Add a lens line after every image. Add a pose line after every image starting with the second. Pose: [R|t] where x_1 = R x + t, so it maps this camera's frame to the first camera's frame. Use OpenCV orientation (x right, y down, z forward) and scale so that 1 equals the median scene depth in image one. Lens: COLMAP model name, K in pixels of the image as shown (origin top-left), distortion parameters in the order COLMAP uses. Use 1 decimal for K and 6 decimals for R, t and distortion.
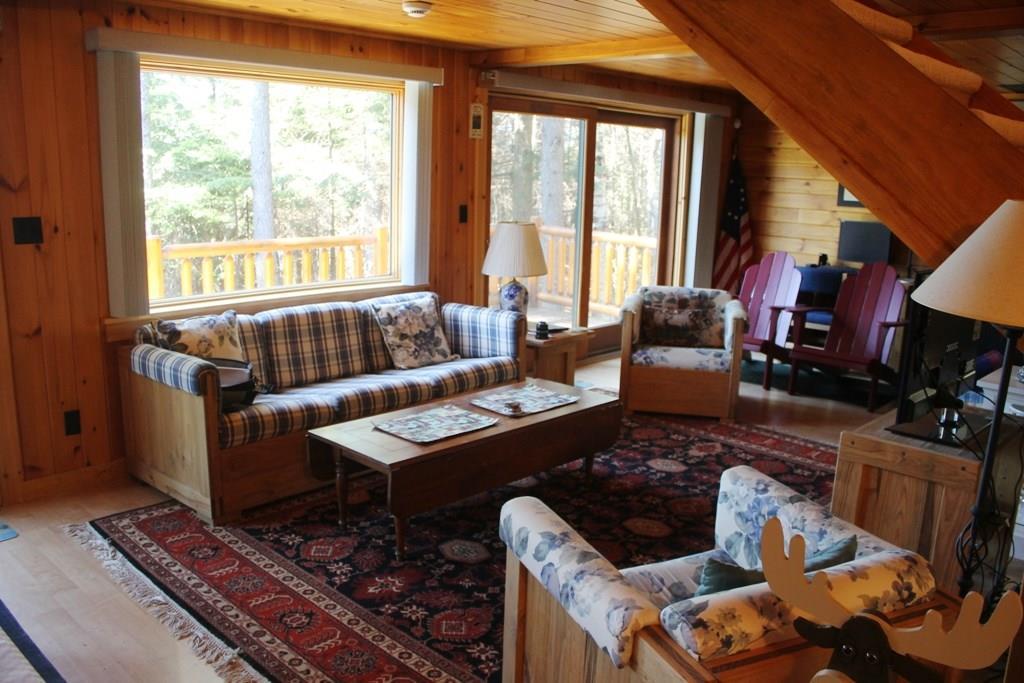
lens RADIAL K [[869.4, 0, 516.6], [0, 869.4, 349.5], [0, 0, 1]] dist [-0.132077, 0.108440]
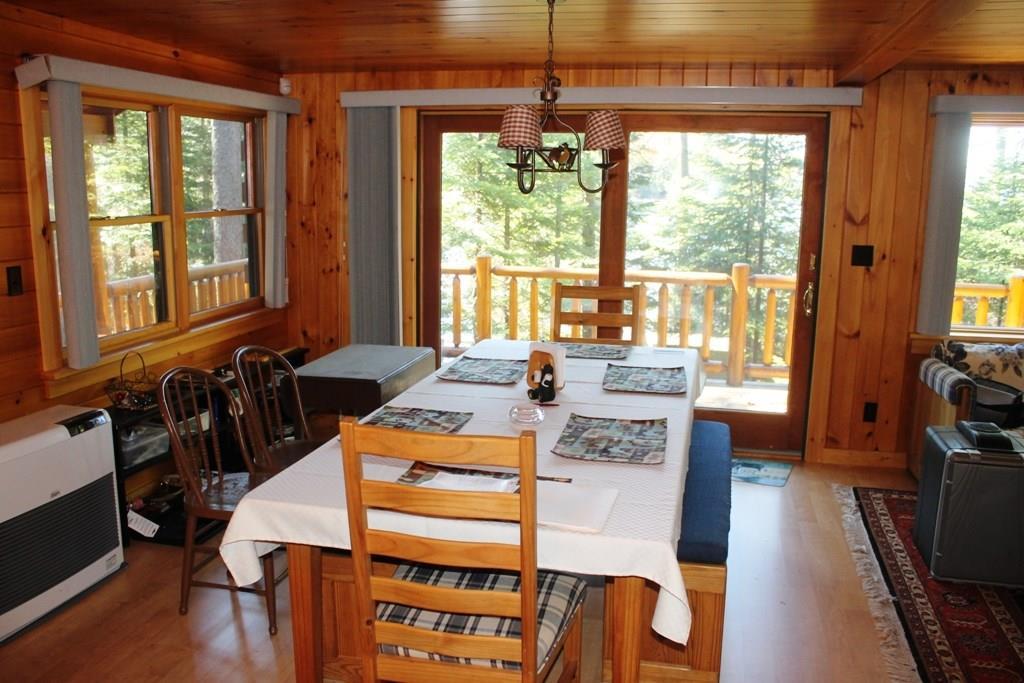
lens RADIAL K [[869.4, 0, 511.6], [0, 869.4, 341.6], [0, 0, 1]] dist [-0.132077, 0.108440]
pose [[0.501345, 0.134808, -0.854681, 0.277336], [-0.185070, 0.981635, 0.046272, 0.026033], [0.845223, 0.134978, 0.517087, -0.107479]]
